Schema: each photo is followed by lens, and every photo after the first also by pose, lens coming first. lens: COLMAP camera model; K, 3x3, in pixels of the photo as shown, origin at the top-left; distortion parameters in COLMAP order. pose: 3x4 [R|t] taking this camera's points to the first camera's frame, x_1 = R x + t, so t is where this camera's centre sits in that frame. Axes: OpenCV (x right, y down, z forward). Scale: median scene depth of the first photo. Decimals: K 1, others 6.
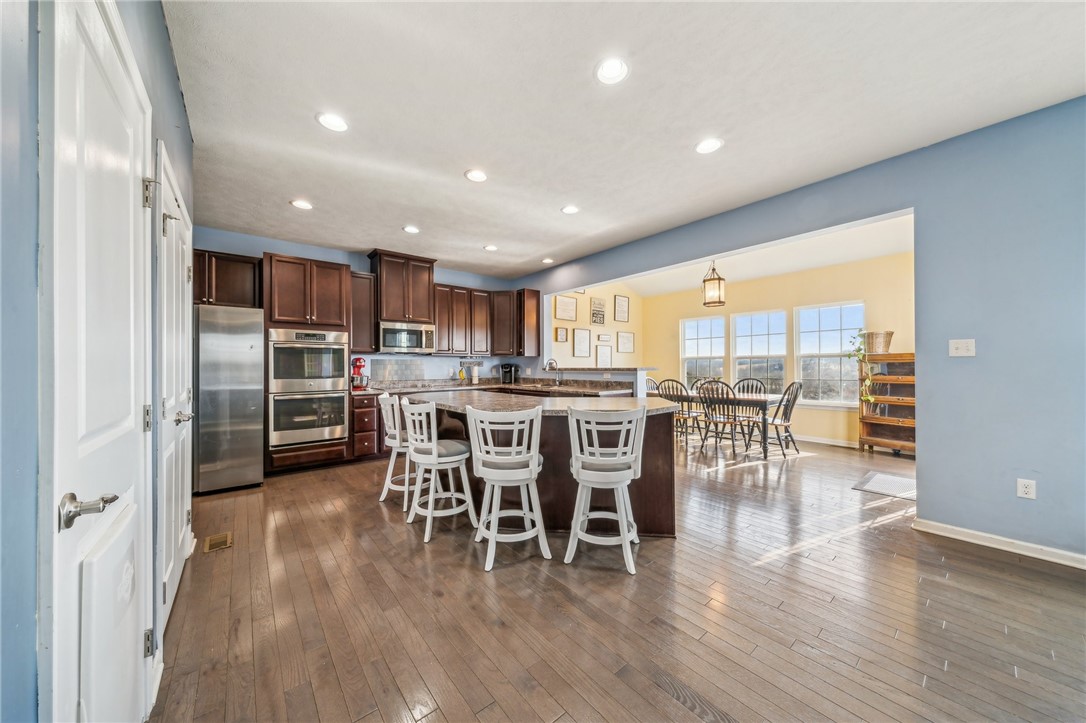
lens RADIAL K [[367.9, 0, 541.2], [0, 367.9, 363.1], [0, 0, 1]] dist [-0.000673, -0.000042]
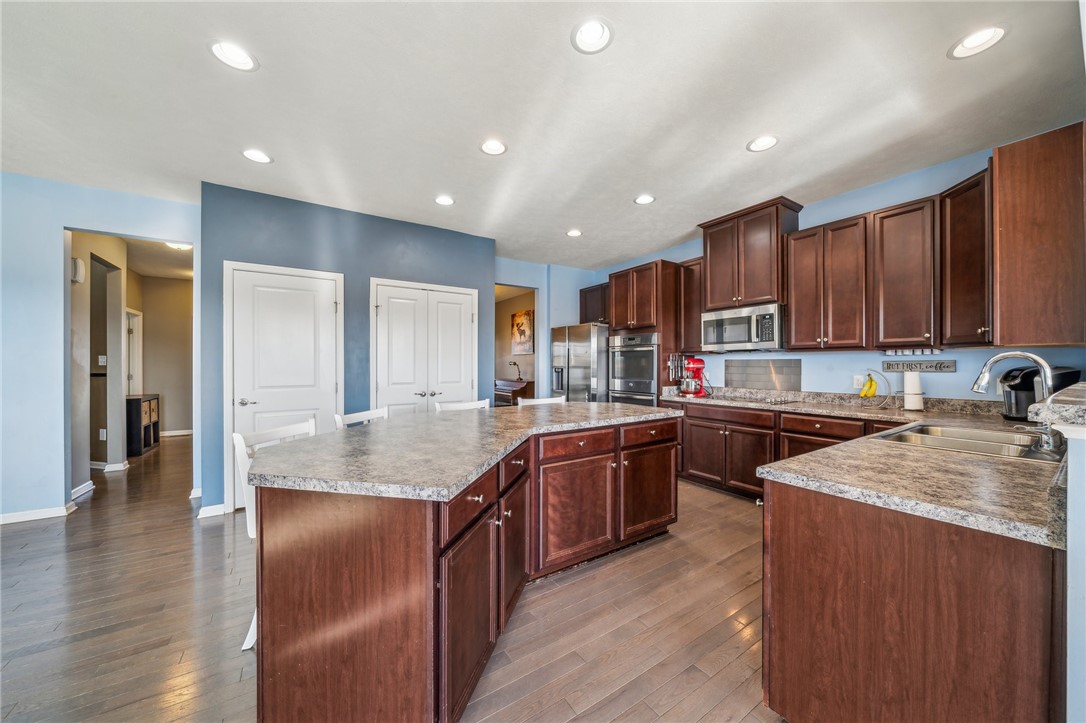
lens RADIAL K [[375.7, 0, 543.9], [0, 375.7, 365.9], [0, 0, 1]] dist [-0.004274, -0.000078]
pose [[-0.106798, 0.003564, -0.994274, 0.416560], [0.002956, 0.999990, 0.003267, -0.001735], [0.994276, -0.002590, -0.106807, 0.735804]]
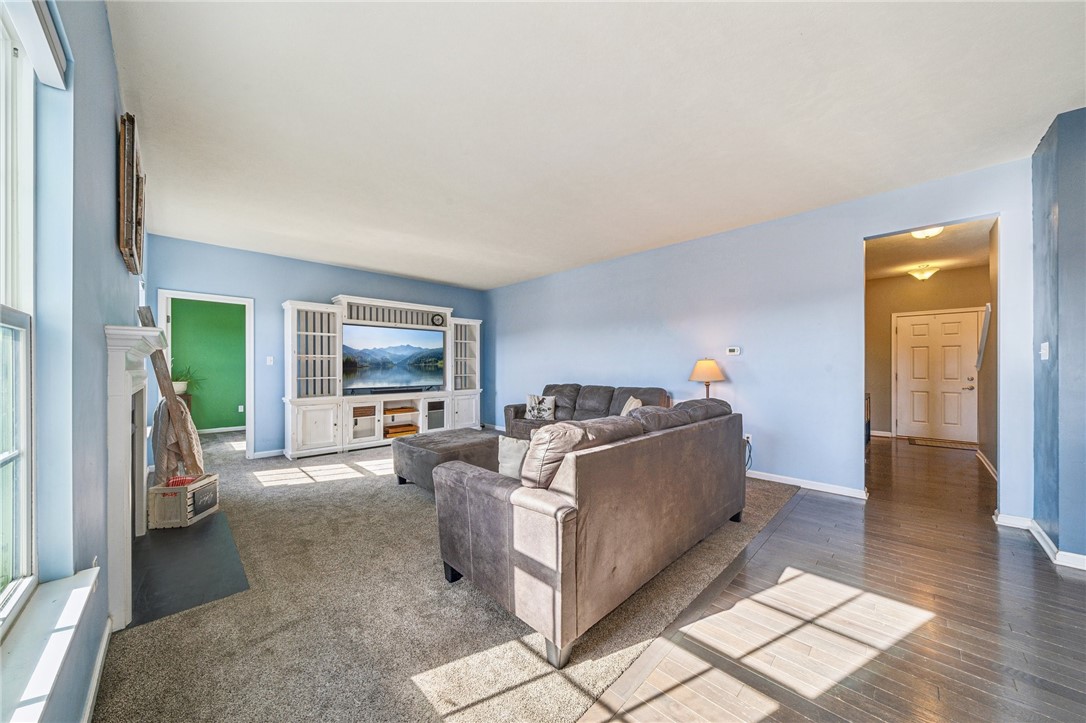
lens RADIAL K [[367.9, 0, 541.2], [0, 367.9, 363.1], [0, 0, 1]] dist [-0.000673, -0.000042]
pose [[-0.993990, -0.003055, -0.109430, 0.553415], [-0.001932, 0.999944, -0.010371, 0.005878], [0.109455, -0.010098, -0.993940, 0.478821]]
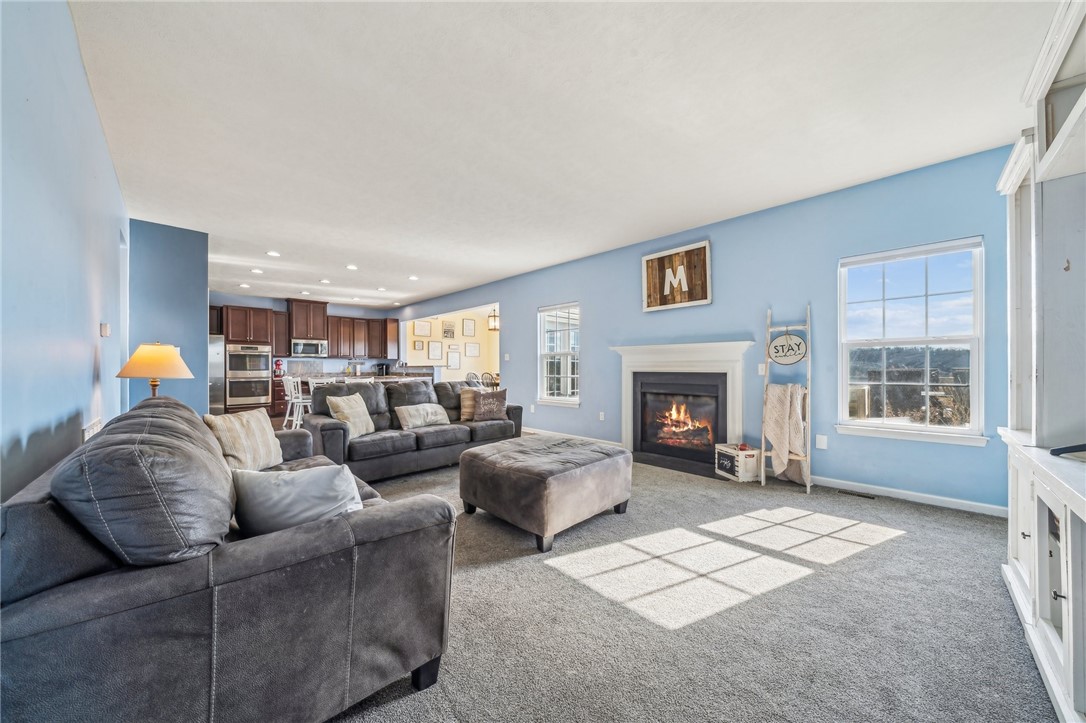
lens RADIAL K [[376.9, 0, 541.1], [0, 376.9, 366.7], [0, 0, 1]] dist [-0.001427, -0.000117]
pose [[0.995721, 0.002362, 0.092384, 0.584206], [-0.003020, 0.999971, 0.006987, 0.003092], [-0.092365, -0.007237, 0.995699, -0.906573]]
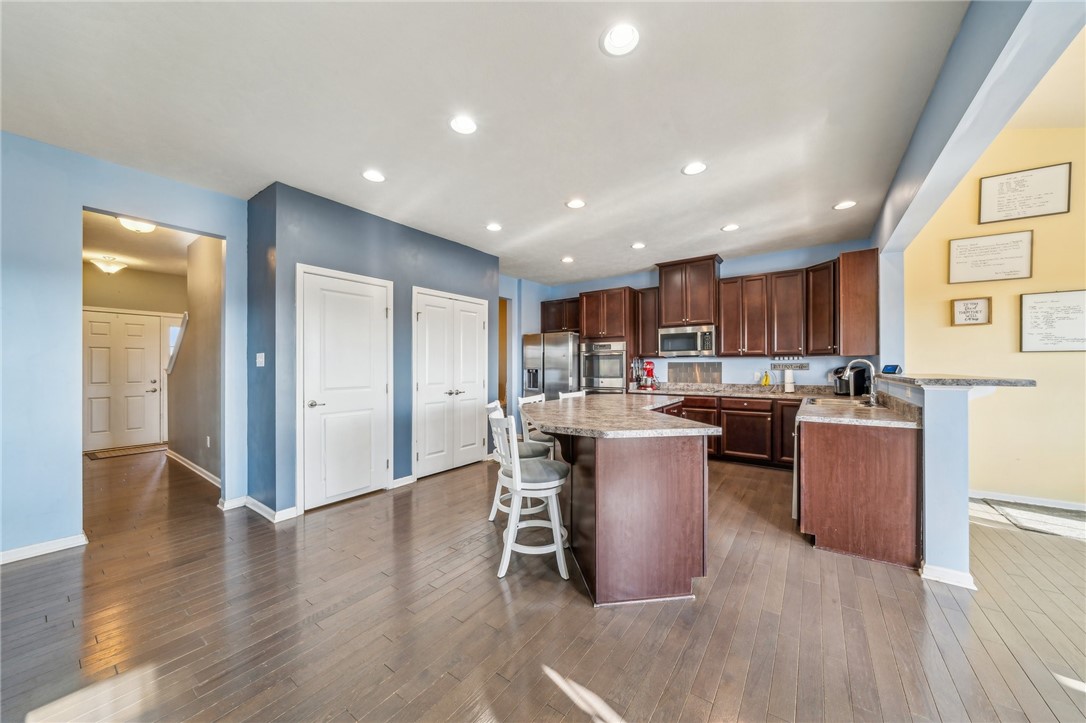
lens RADIAL K [[376.9, 0, 541.1], [0, 376.9, 366.7], [0, 0, 1]] dist [-0.001427, -0.000117]
pose [[0.254380, 0.000962, -0.967104, 0.568715], [0.005448, 0.999982, 0.002427, -0.003261], [0.967089, -0.005886, 0.254370, 0.360867]]
